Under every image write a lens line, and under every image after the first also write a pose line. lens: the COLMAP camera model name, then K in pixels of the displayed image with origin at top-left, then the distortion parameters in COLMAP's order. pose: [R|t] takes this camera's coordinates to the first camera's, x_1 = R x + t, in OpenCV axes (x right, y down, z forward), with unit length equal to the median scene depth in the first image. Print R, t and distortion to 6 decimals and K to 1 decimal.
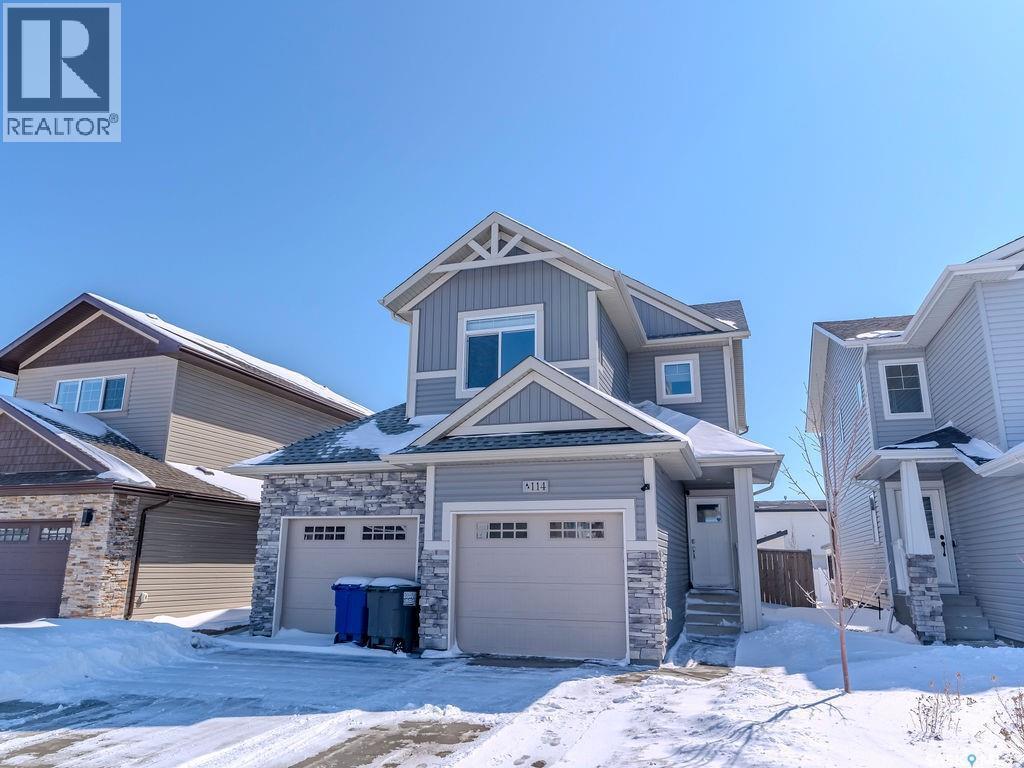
lens RADIAL K [[701.3, 0, 512.0], [0, 701.3, 384.0], [0, 0, 1]] dist [0.000503, -0.001067]
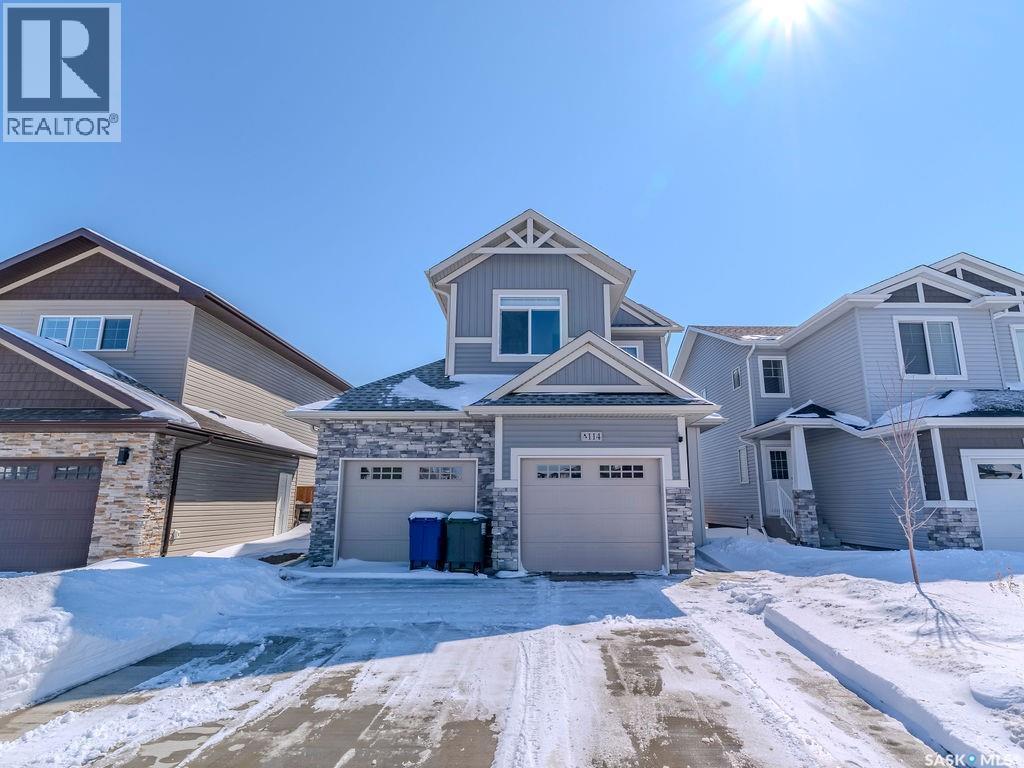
lens RADIAL K [[544.0, 0, 512.0], [0, 544.0, 384.0], [0, 0, 1]] dist [-0.002306, -0.000222]
pose [[0.949265, 0.056338, 0.309389, -0.338182], [-0.069291, 0.997114, 0.031028, 0.028059], [-0.306748, -0.050891, 0.950429, 0.112988]]
